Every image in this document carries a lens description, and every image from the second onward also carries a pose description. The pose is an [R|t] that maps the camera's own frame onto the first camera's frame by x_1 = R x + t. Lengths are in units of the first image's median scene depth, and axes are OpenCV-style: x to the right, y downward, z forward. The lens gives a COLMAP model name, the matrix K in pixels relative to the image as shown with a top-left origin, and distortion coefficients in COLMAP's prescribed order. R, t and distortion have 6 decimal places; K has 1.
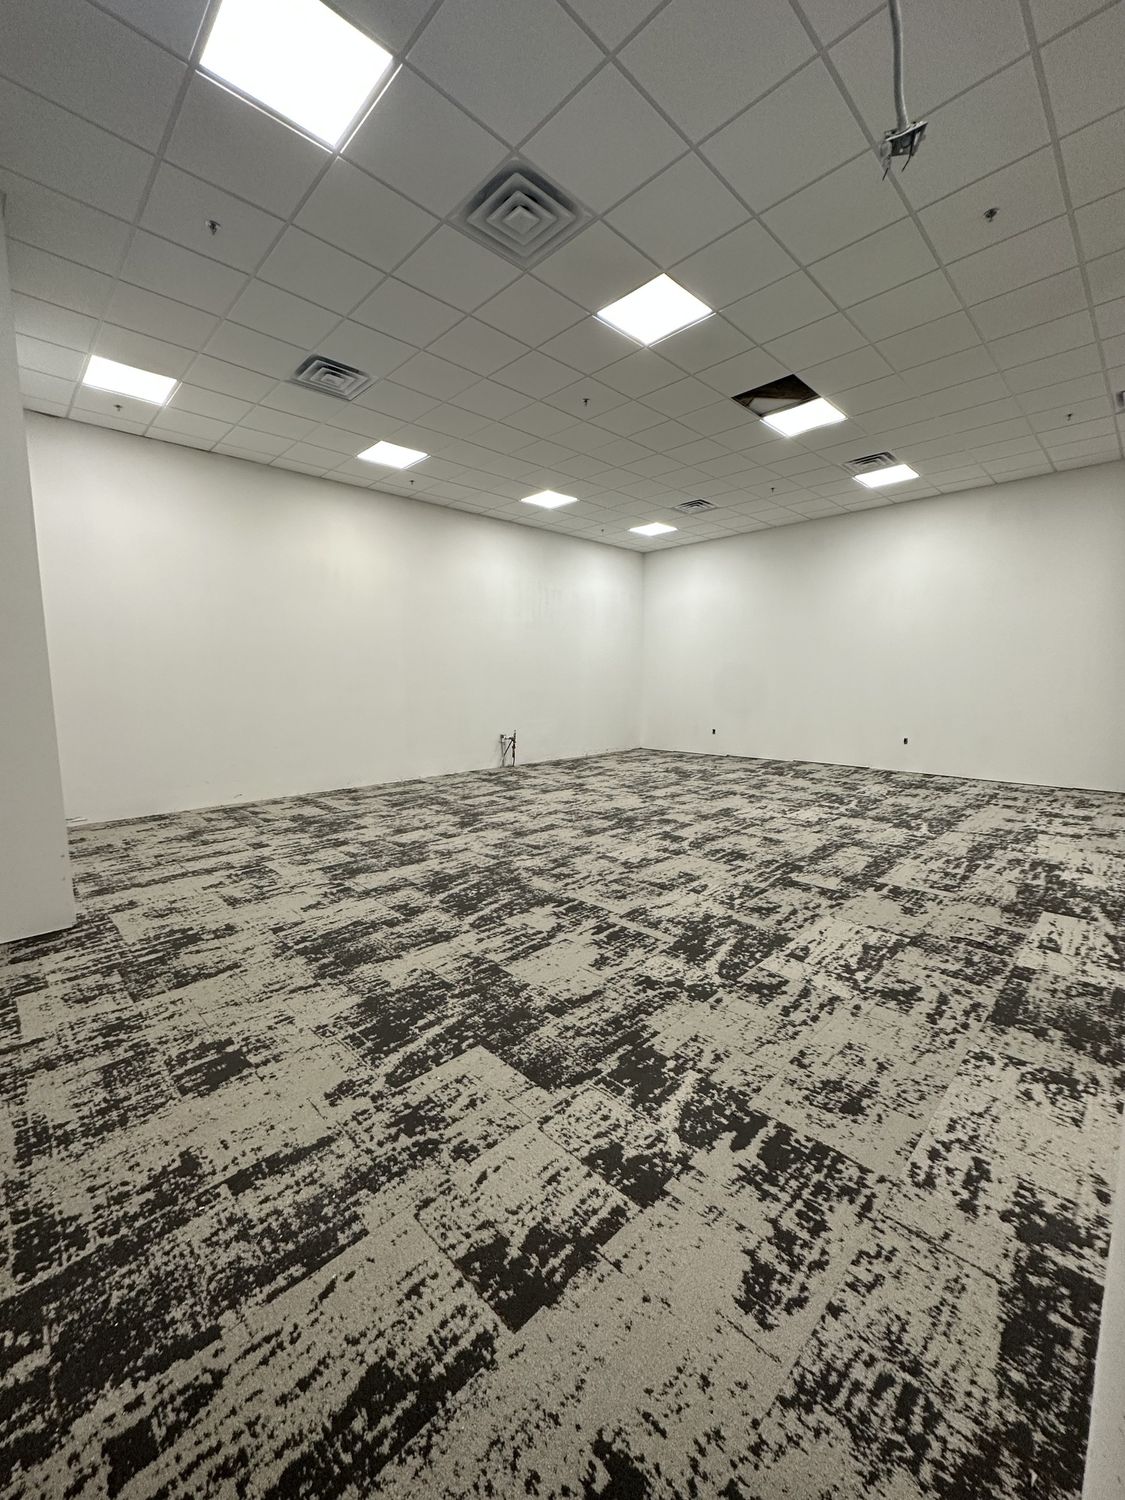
lens RADIAL K [[597.1, 0, 562.5], [0, 597.1, 750.4], [0, 0, 1]] dist [-0.000587, 0.000481]
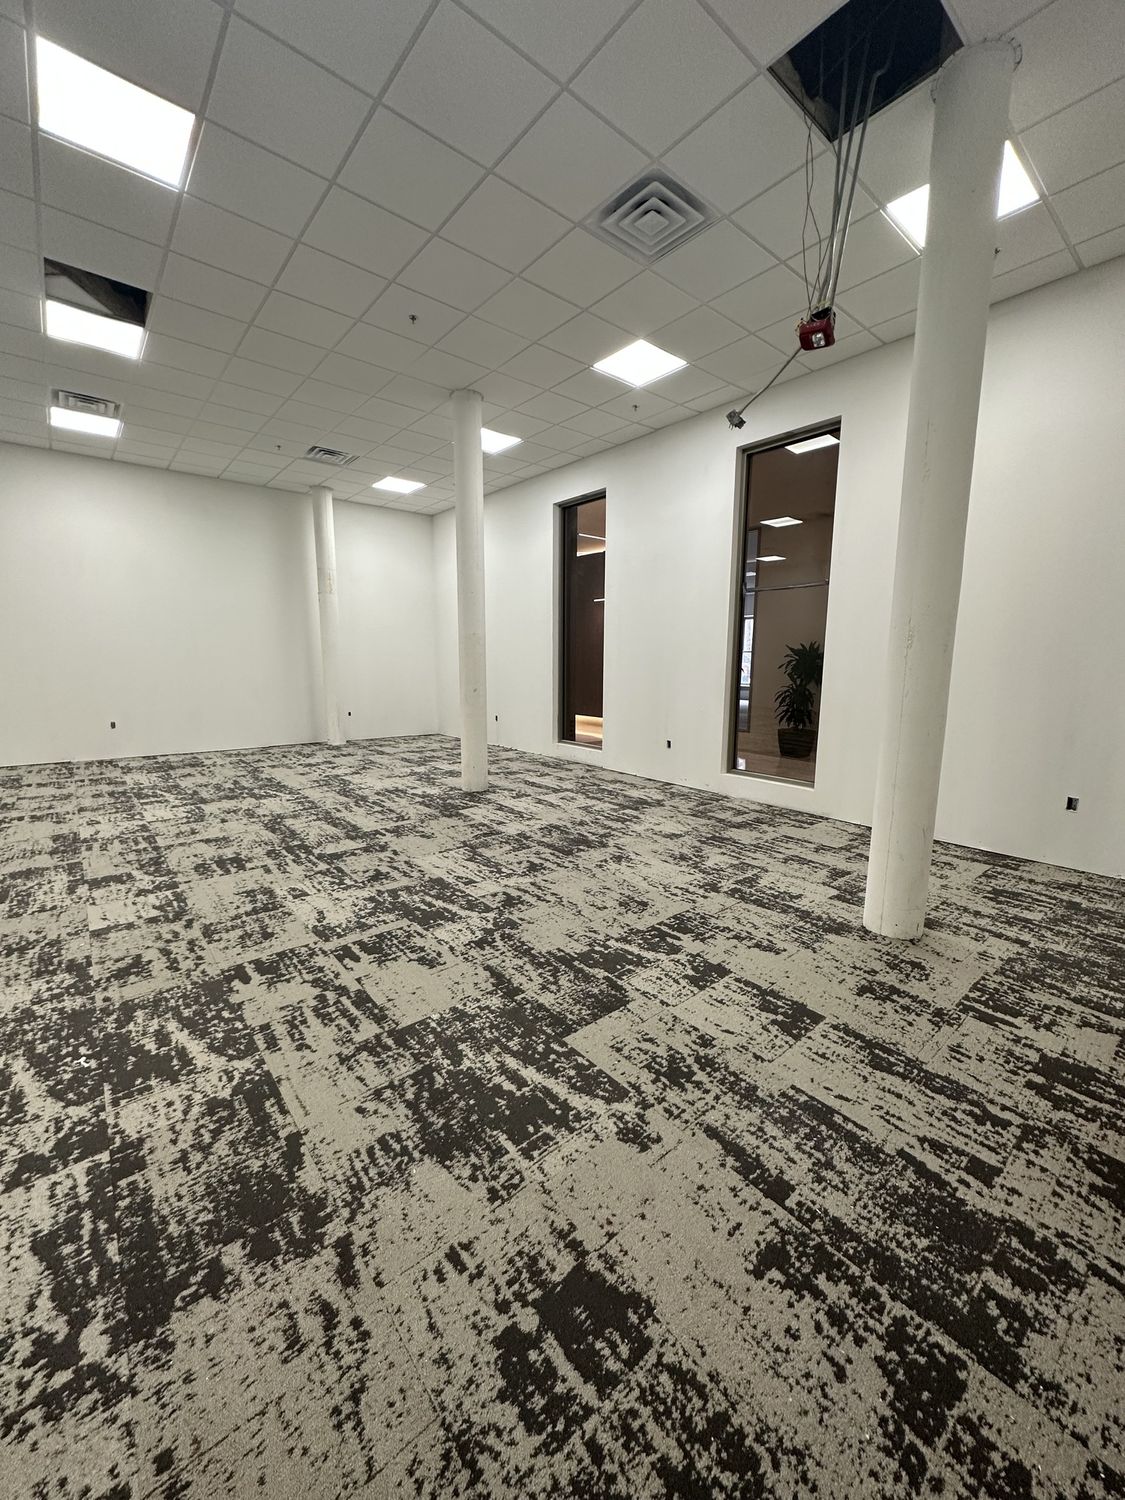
lens RADIAL K [[597.1, 0, 562.8], [0, 597.1, 750.8], [0, 0, 1]] dist [-0.000587, 0.000481]
pose [[0.077615, -0.146806, 0.986116, -0.928941], [0.110074, 0.984314, 0.137875, -0.090960], [-0.990888, 0.097845, 0.092557, 0.783190]]
